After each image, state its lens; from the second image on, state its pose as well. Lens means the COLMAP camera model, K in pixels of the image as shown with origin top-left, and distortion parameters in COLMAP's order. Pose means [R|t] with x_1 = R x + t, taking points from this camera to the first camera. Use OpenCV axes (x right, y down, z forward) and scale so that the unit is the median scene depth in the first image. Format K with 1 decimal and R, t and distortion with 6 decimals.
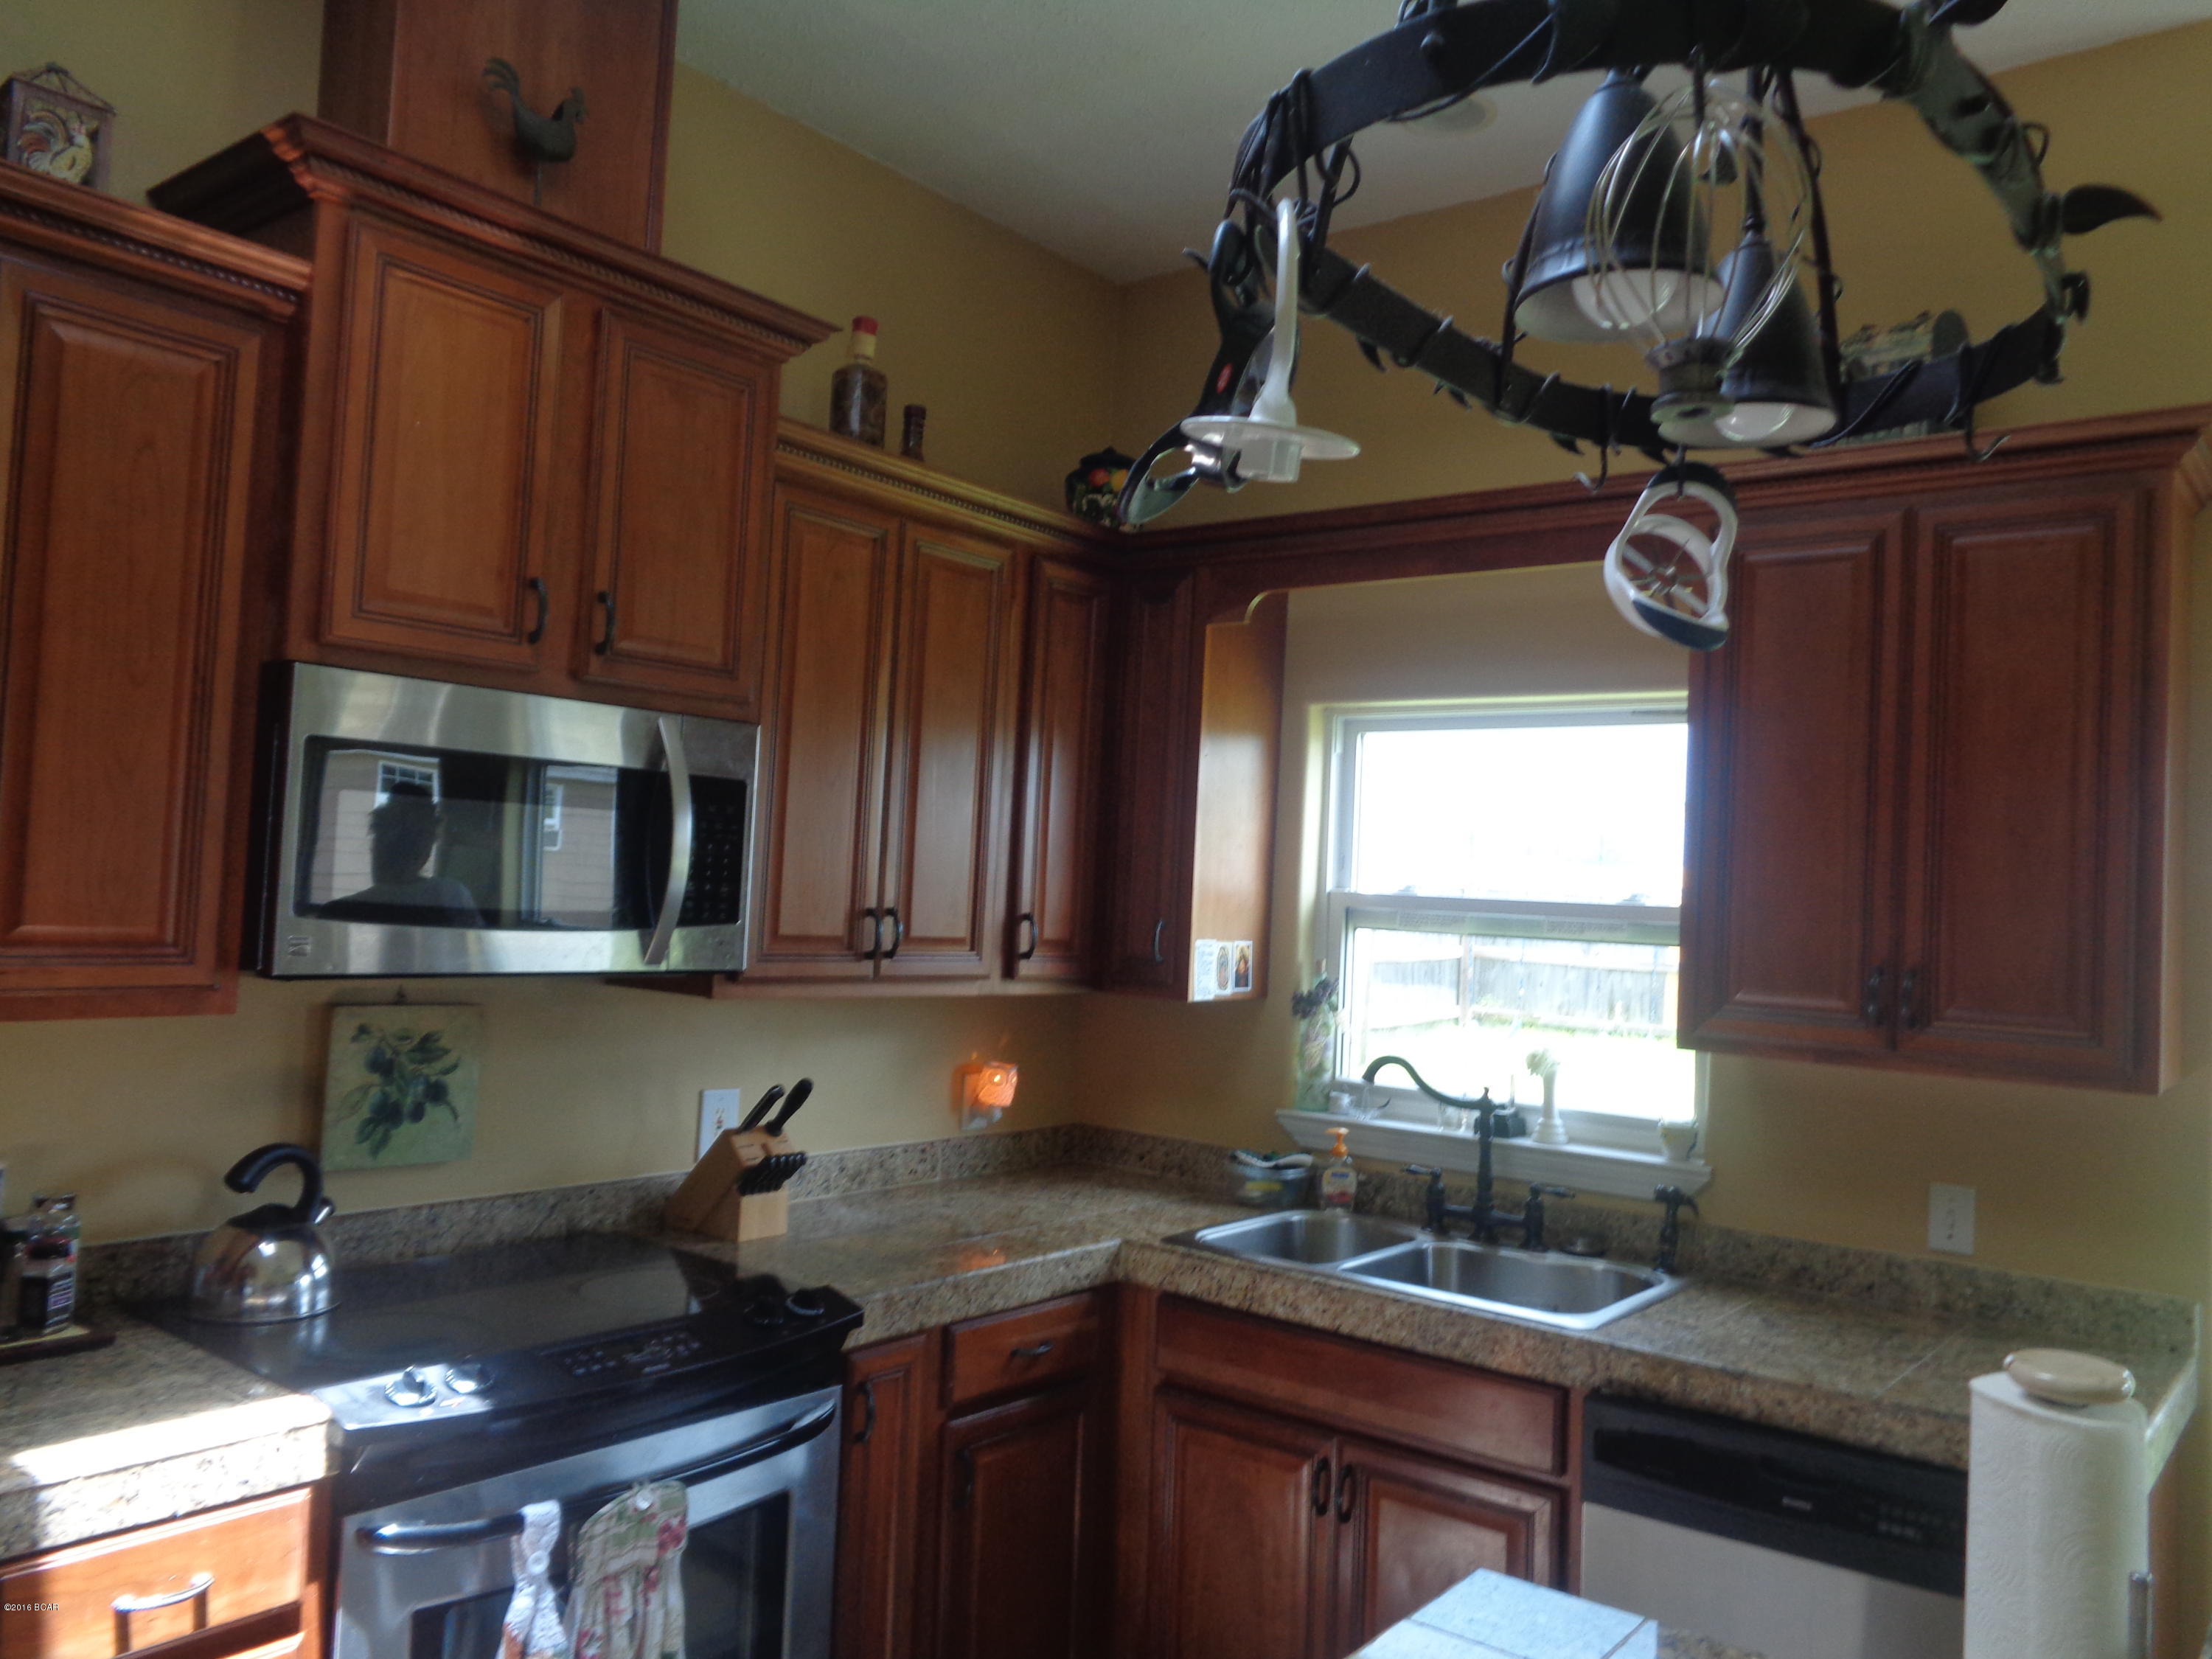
lens RADIAL K [[1651.3, 0, 1106.8], [0, 1651.3, 835.0], [0, 0, 1]] dist [-0.007504, -0.009268]
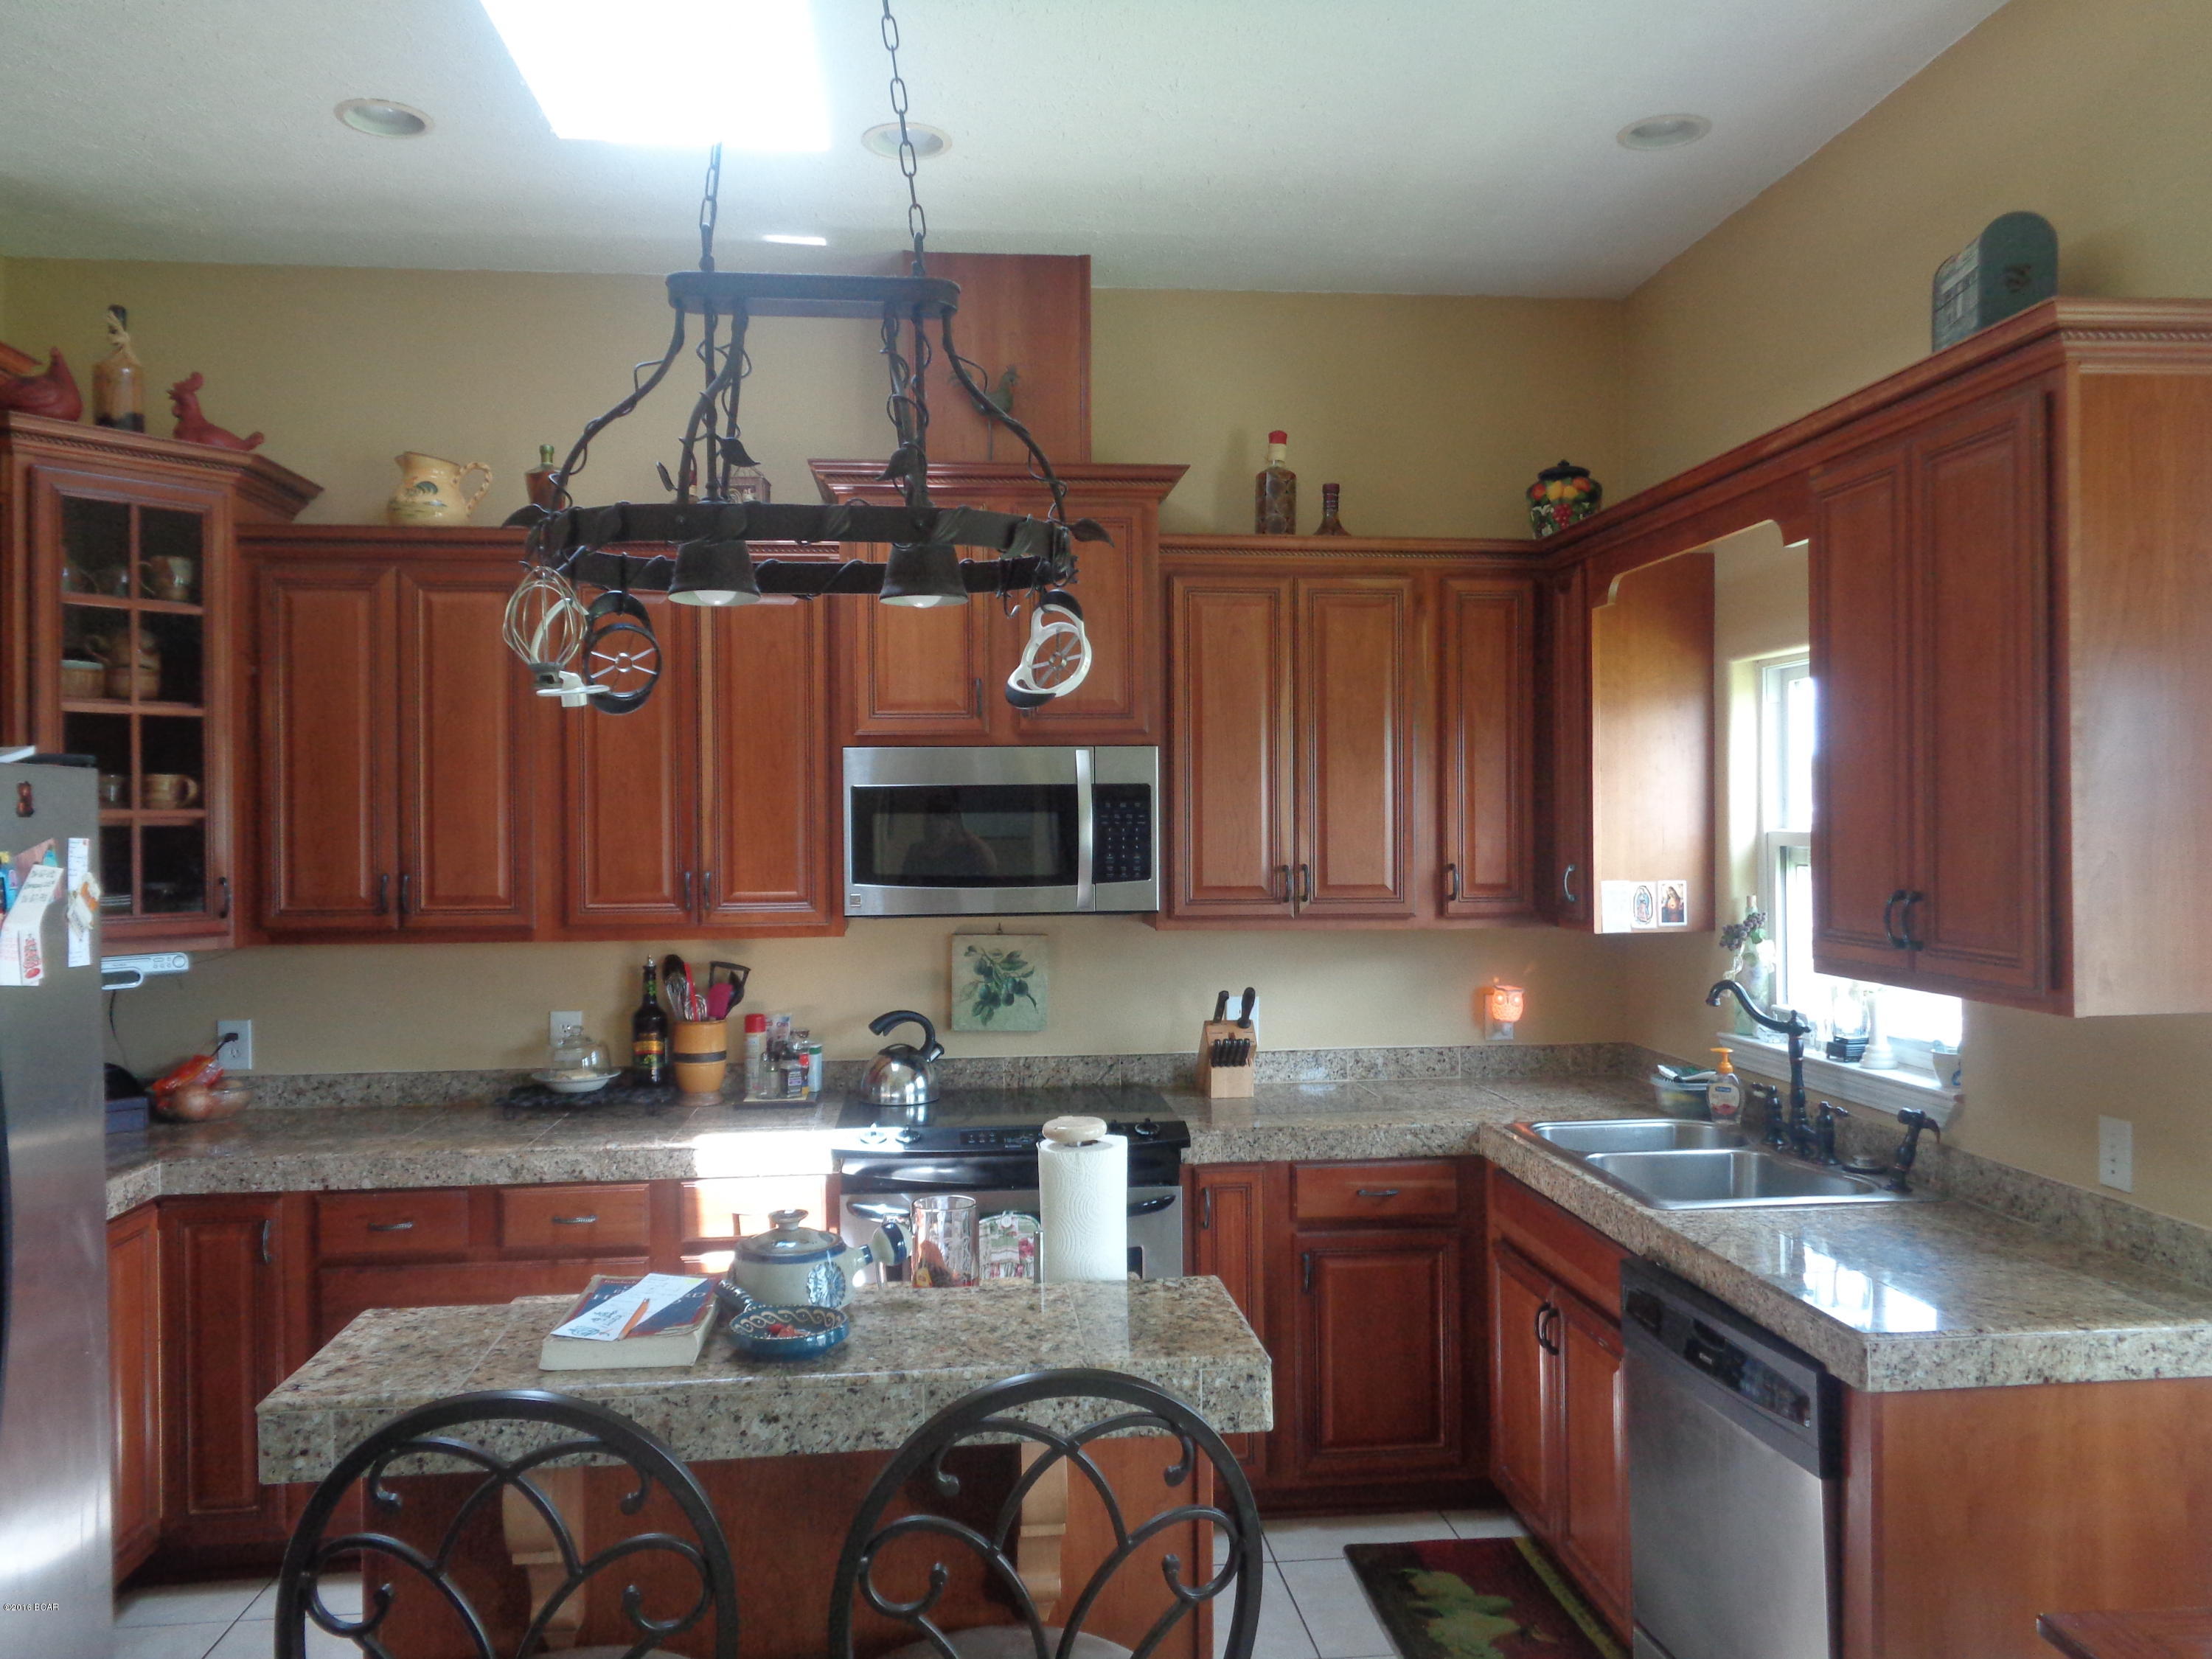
lens RADIAL K [[1651.3, 0, 1104.7], [0, 1651.3, 826.5], [0, 0, 1]] dist [-0.007504, -0.009268]
pose [[0.694139, -0.051640, -0.717987, 0.773254], [0.066577, 0.997754, -0.007396, 0.012719], [0.716756, -0.042667, 0.696018, -0.068642]]
